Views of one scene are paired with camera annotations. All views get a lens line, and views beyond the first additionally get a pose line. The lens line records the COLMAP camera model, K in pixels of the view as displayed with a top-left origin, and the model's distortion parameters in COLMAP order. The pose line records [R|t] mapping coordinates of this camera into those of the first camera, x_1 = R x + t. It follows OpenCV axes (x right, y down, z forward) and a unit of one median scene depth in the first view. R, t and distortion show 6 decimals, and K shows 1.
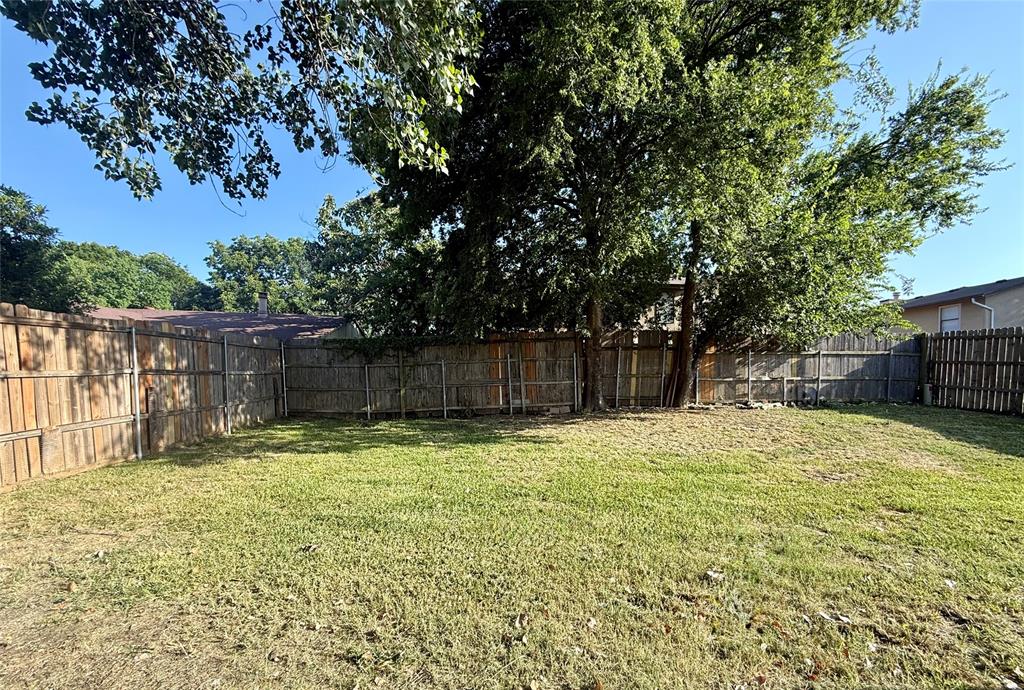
lens RADIAL K [[403.2, 0, 516.7], [0, 403.2, 384.5], [0, 0, 1]] dist [-0.002022, -0.000292]
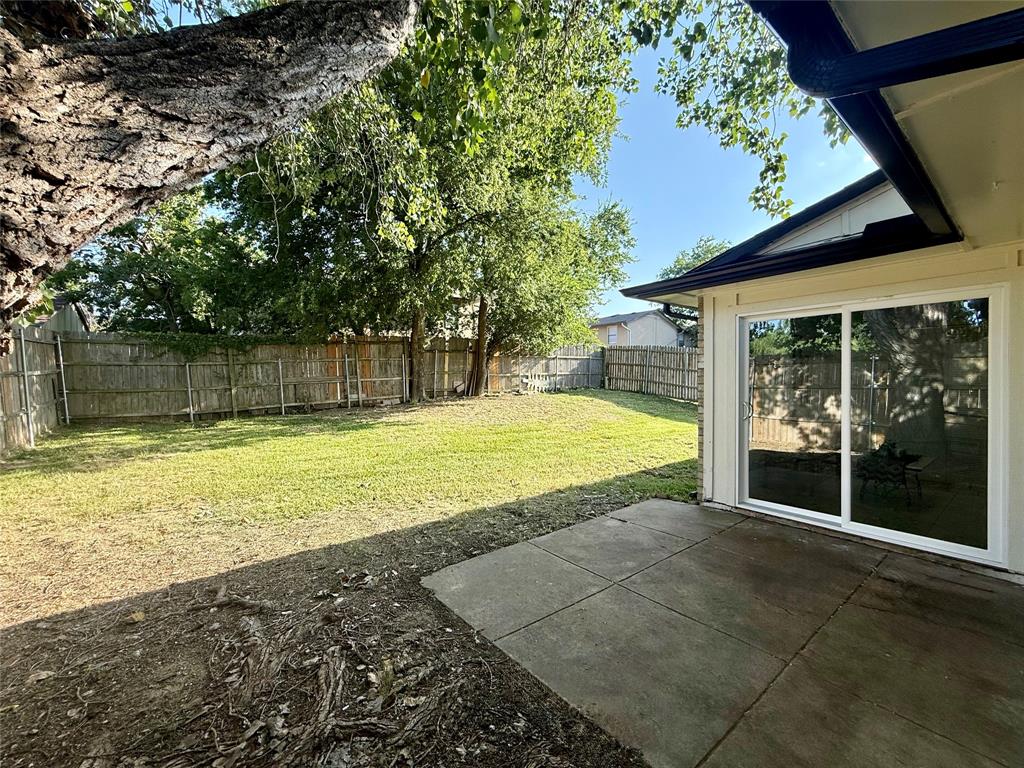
lens RADIAL K [[414.0, 0, 512.0], [0, 414.0, 384.0], [0, 0, 1]] dist [-0.001349, -0.000006]
pose [[0.826004, -0.021660, 0.563248, -0.288858], [0.013599, 0.999736, 0.018503, -0.007546], [-0.563500, -0.007624, 0.826081, -0.216020]]
